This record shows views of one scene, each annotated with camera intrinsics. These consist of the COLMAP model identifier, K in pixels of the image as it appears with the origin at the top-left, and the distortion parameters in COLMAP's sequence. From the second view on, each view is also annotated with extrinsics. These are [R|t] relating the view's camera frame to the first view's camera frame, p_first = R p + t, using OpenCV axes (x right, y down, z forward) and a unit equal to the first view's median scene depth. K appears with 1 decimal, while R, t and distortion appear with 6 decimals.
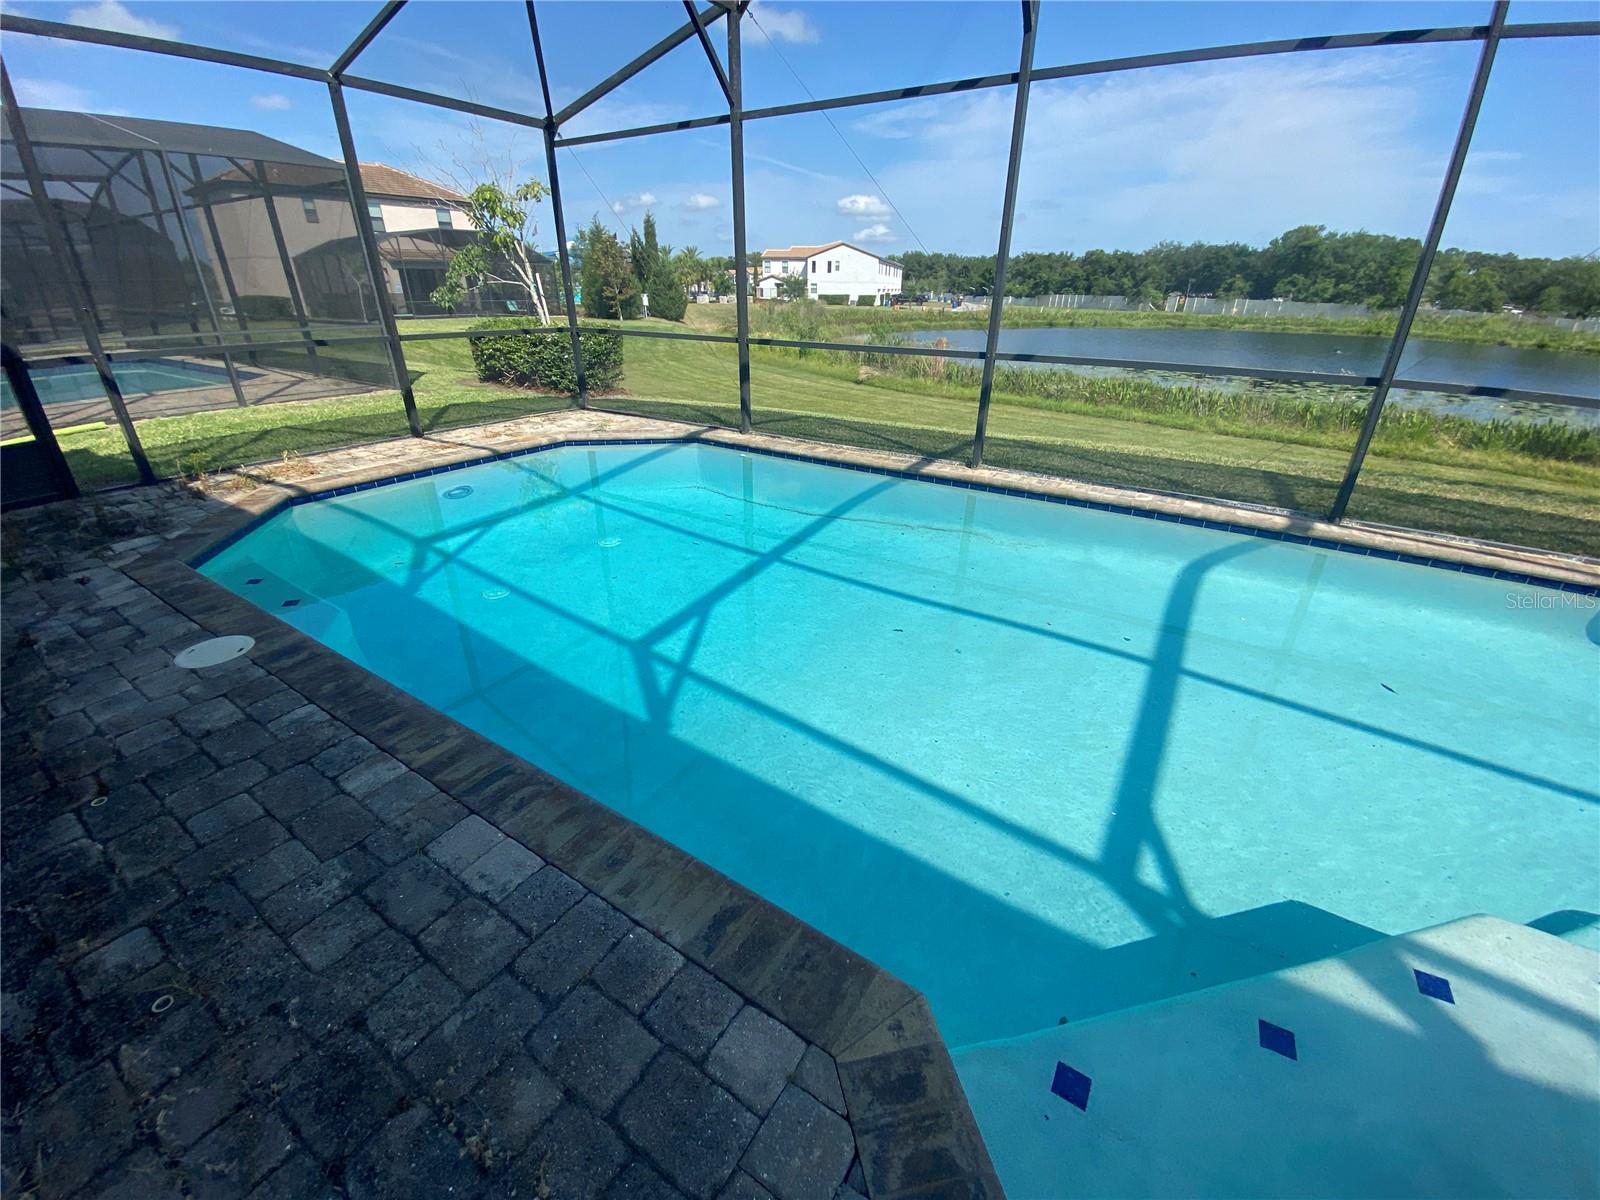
lens RADIAL K [[649.8, 0, 757.8], [0, 649.8, 591.5], [0, 0, 1]] dist [0.012528, -0.014714]
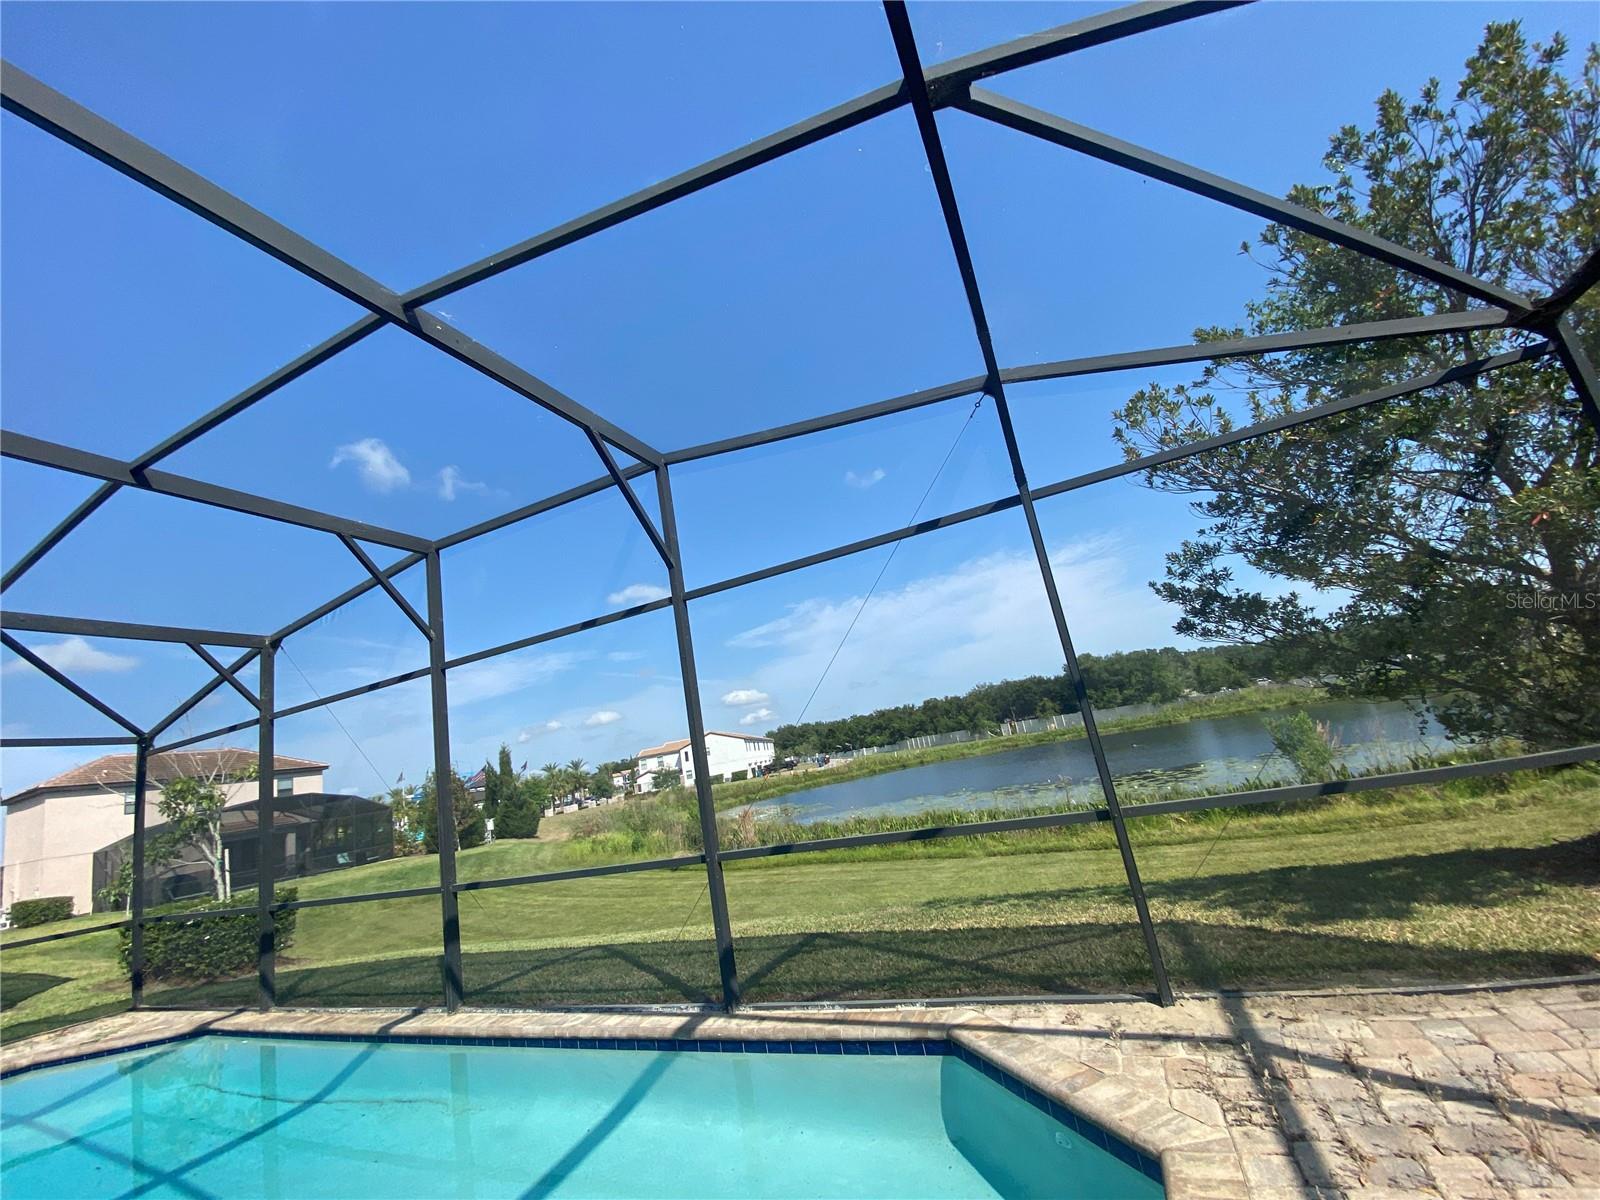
lens RADIAL K [[649.8, 0, 804.5], [0, 649.8, 593.5], [0, 0, 1]] dist [0.012528, -0.014714]
pose [[0.973845, -0.136160, 0.181899, 0.698151], [0.220733, 0.756791, -0.615259, 0.029989], [-0.053885, 0.639318, 0.767052, -0.085300]]
